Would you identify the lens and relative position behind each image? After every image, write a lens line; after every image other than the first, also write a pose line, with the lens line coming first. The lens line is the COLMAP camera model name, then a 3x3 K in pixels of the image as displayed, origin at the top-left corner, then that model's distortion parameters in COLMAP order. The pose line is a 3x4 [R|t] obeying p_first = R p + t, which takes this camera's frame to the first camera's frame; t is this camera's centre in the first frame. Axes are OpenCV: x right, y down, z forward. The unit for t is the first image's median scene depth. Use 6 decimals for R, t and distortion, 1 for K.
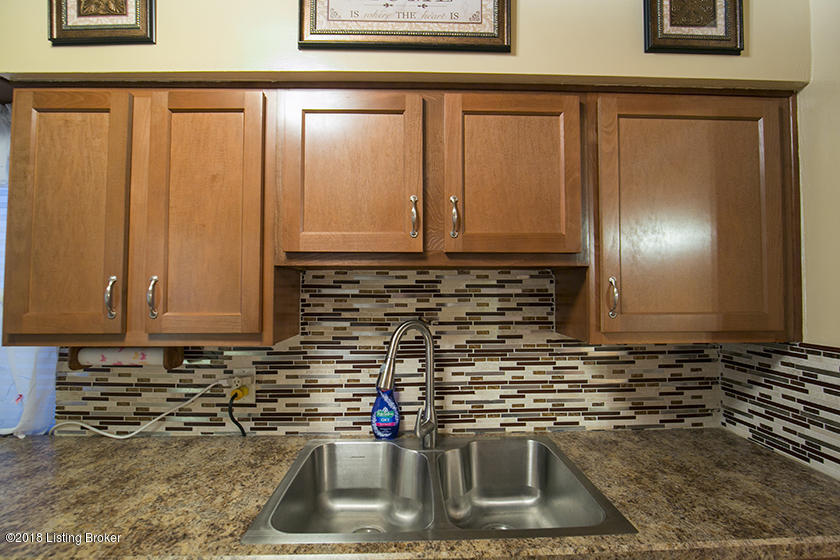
lens RADIAL K [[309.3, 0, 416.1], [0, 309.3, 267.0], [0, 0, 1]] dist [-0.017094, -0.000463]
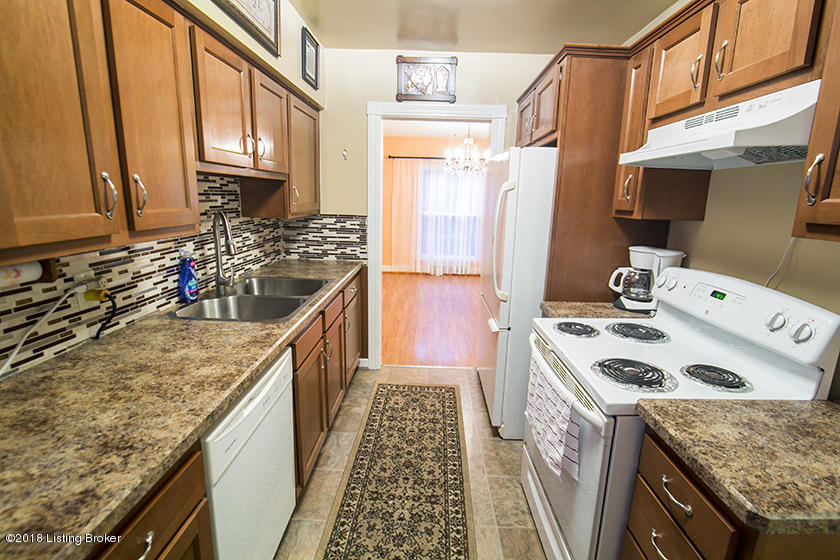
lens RADIAL K [[384.1, 0, 426.3], [0, 384.1, 280.8], [0, 0, 1]] dist [-0.017519, 0.000160]
pose [[0.038310, -0.211617, 0.976602, -1.603372], [-0.103441, 0.971229, 0.214511, 0.001927], [-0.993898, -0.109239, 0.015318, -0.046049]]
